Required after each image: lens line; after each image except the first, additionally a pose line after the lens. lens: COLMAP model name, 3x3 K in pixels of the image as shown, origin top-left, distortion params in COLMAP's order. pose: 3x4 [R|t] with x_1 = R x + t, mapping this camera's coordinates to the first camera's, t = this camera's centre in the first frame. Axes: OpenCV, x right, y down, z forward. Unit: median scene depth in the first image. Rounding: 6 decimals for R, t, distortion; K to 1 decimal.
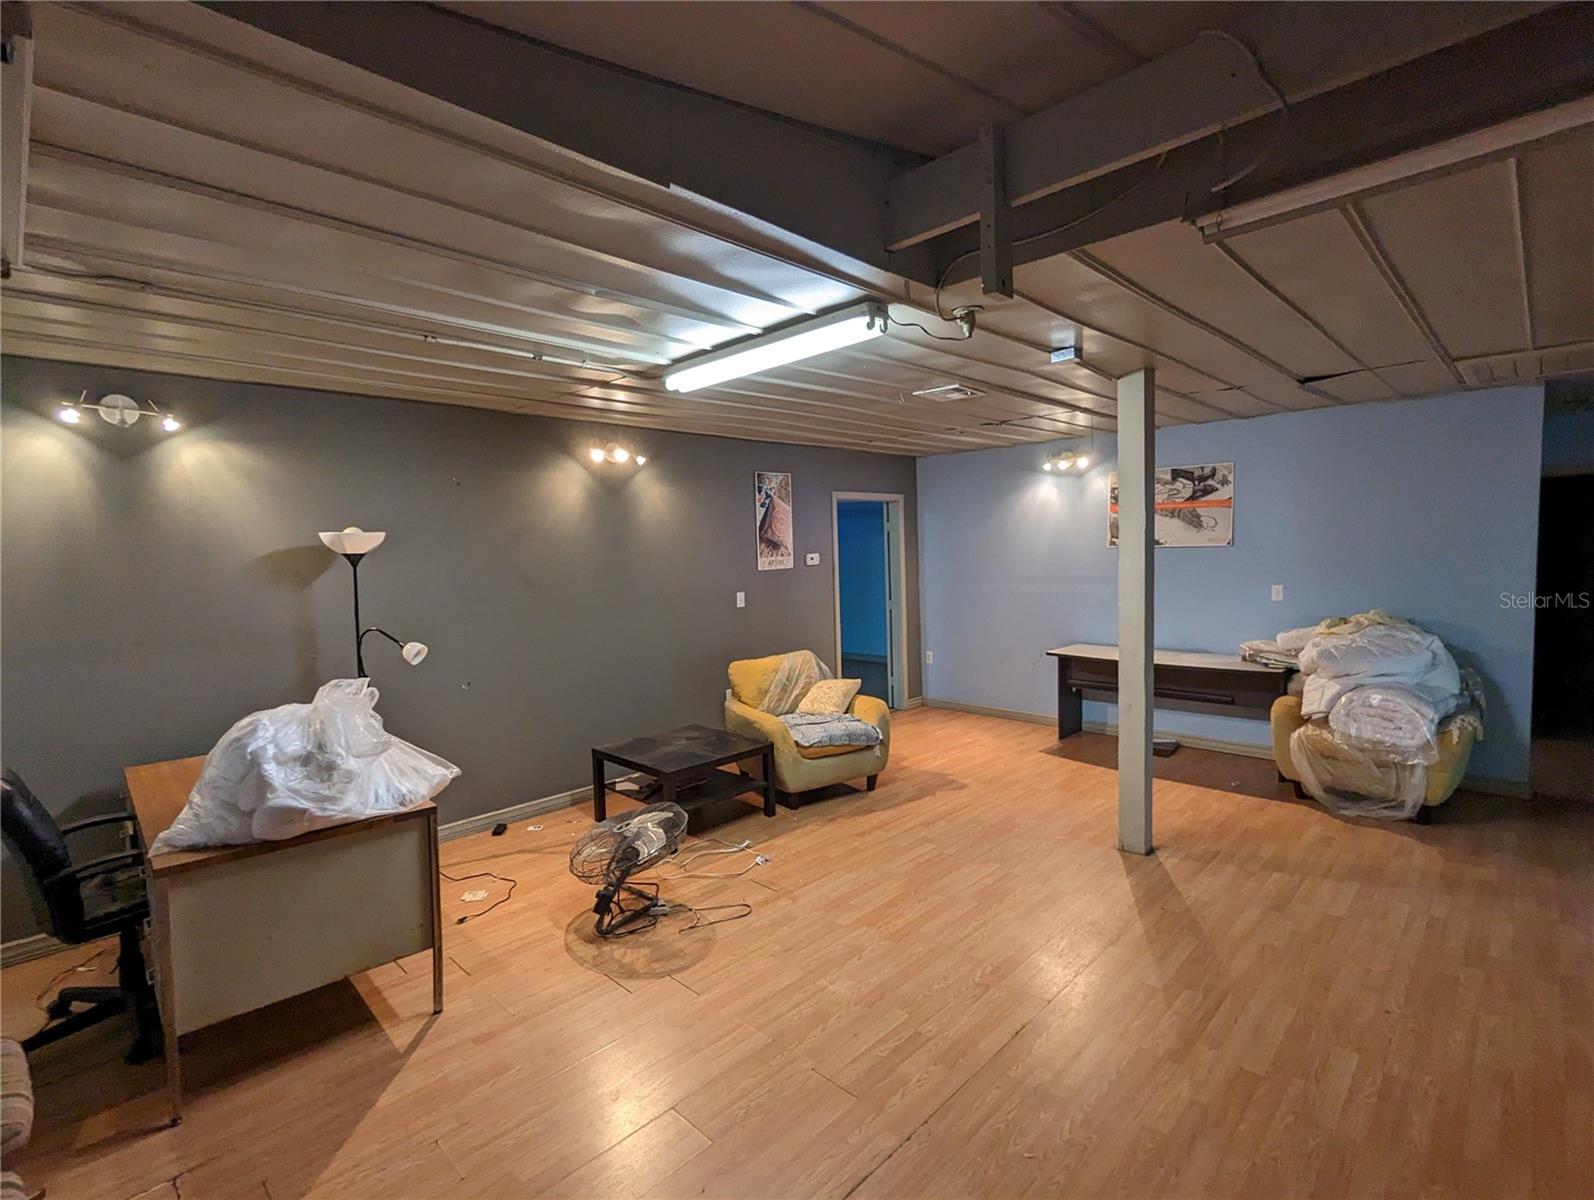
lens RADIAL K [[765.3, 0, 796.4], [0, 765.3, 602.1], [0, 0, 1]] dist [0.005104, -0.002631]
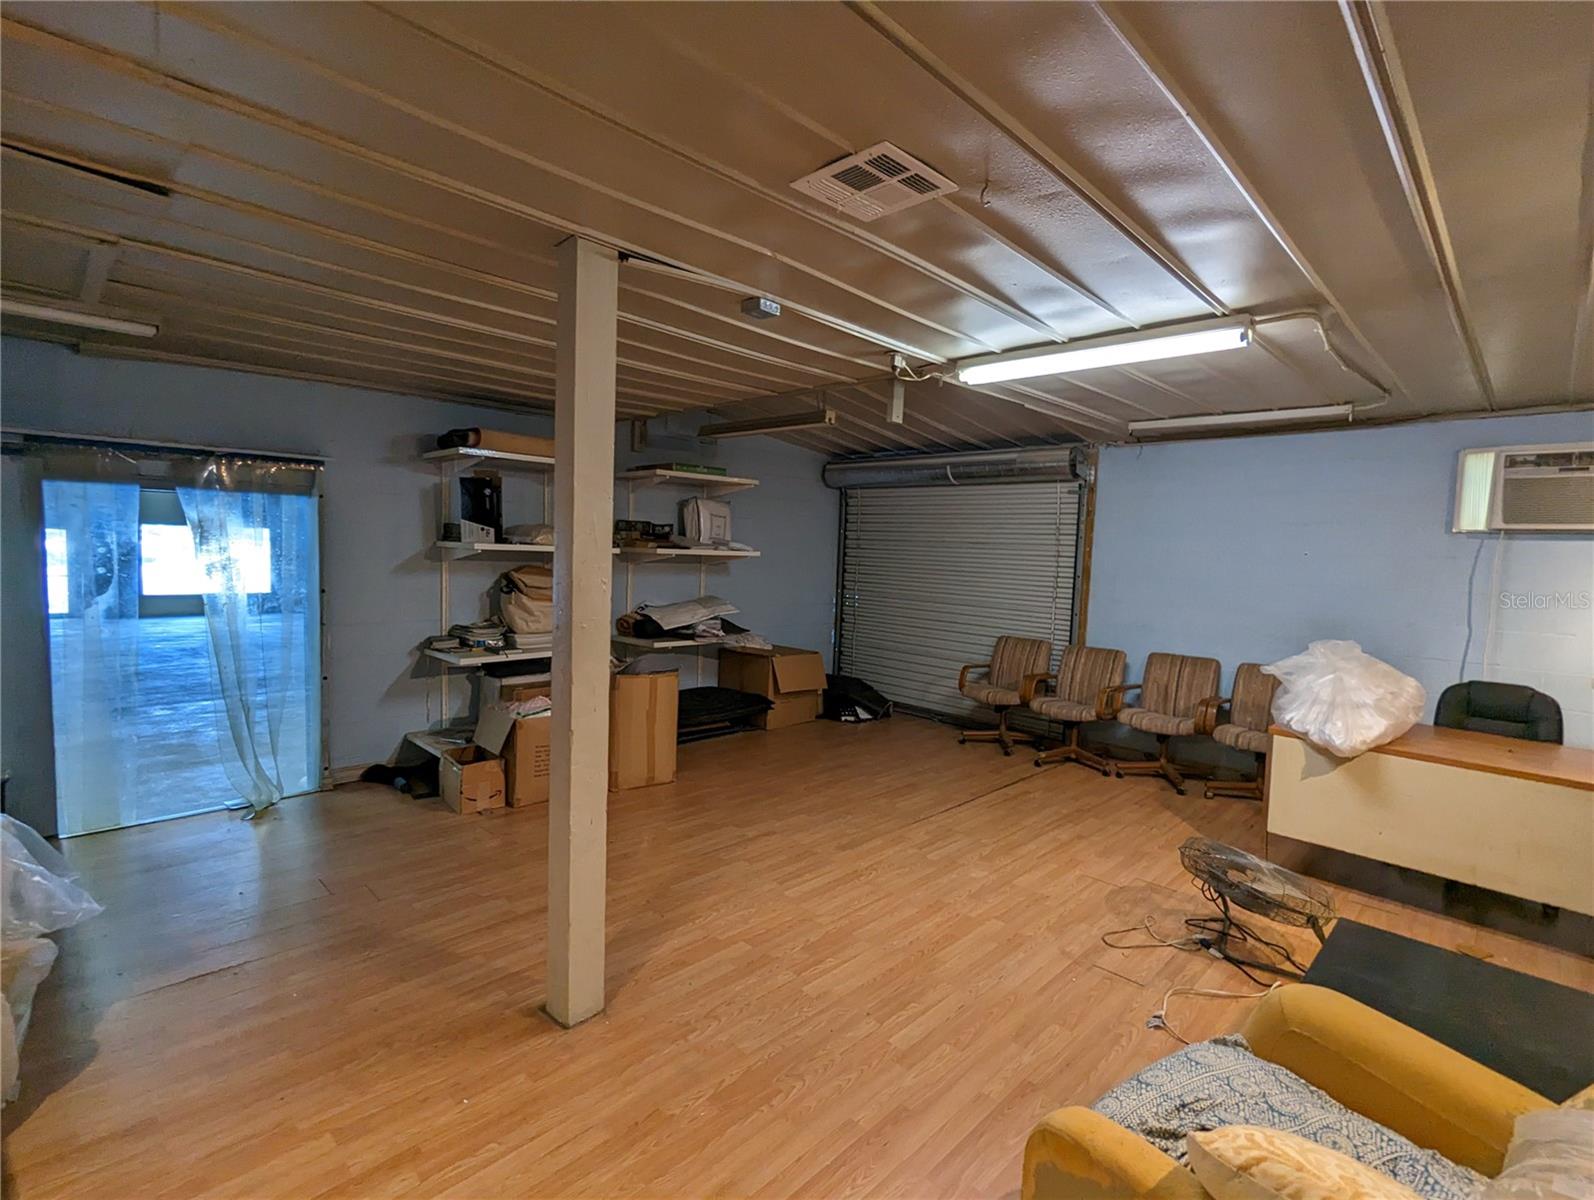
lens RADIAL K [[765.3, 0, 795.4], [0, 765.3, 600.4], [0, 0, 1]] dist [0.005104, -0.002631]
pose [[-0.999951, -0.007782, 0.006084, 0.270194], [-0.006793, 0.988892, 0.148479, -0.114174], [-0.007172, 0.148430, -0.988897, 1.641227]]
